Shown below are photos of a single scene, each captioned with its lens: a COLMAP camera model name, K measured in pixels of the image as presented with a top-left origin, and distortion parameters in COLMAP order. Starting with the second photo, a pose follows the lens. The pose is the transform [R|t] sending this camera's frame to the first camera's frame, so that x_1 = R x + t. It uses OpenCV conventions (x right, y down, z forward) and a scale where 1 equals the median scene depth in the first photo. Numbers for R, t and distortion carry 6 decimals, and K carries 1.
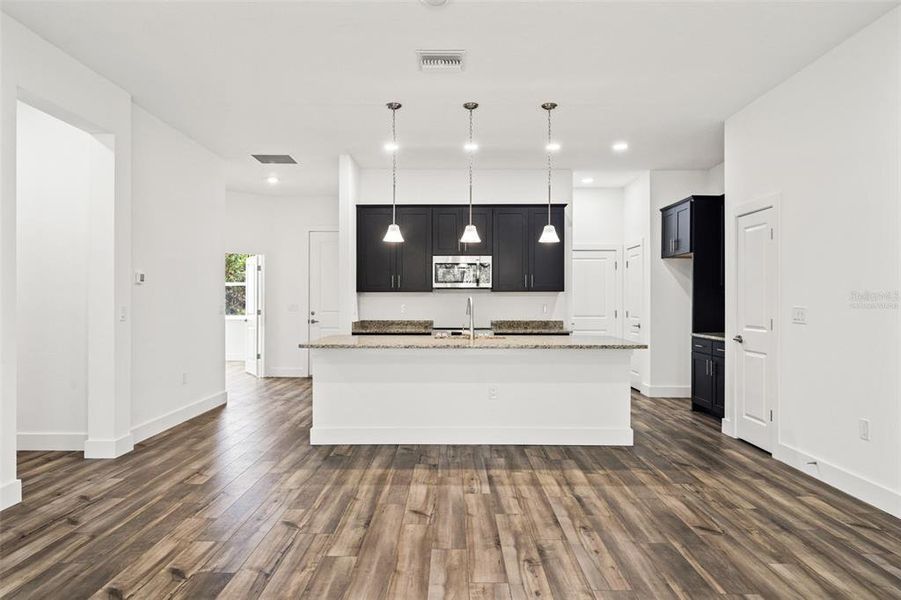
lens RADIAL K [[511.7, 0, 450.5], [0, 511.7, 300.0], [0, 0, 1]] dist [-0.004616, -0.000541]
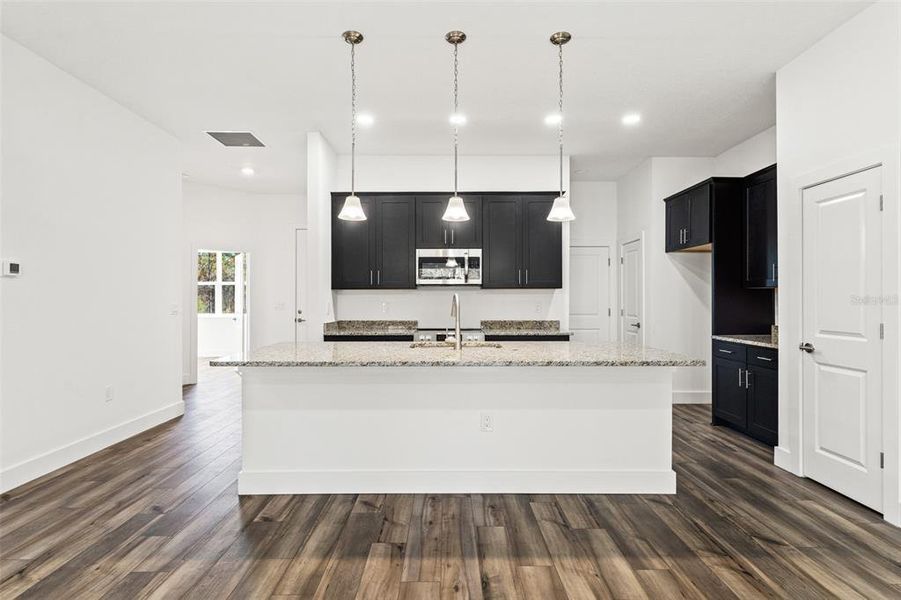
lens RADIAL K [[463.4, 0, 450.5], [0, 463.4, 300.0], [0, 0, 1]] dist [-0.001159, -0.000266]
pose [[0.999836, -0.002020, 0.017971, 0.017110], [0.001963, 0.999993, 0.003179, 0.001474], [-0.017978, -0.003143, 0.999833, 0.292360]]
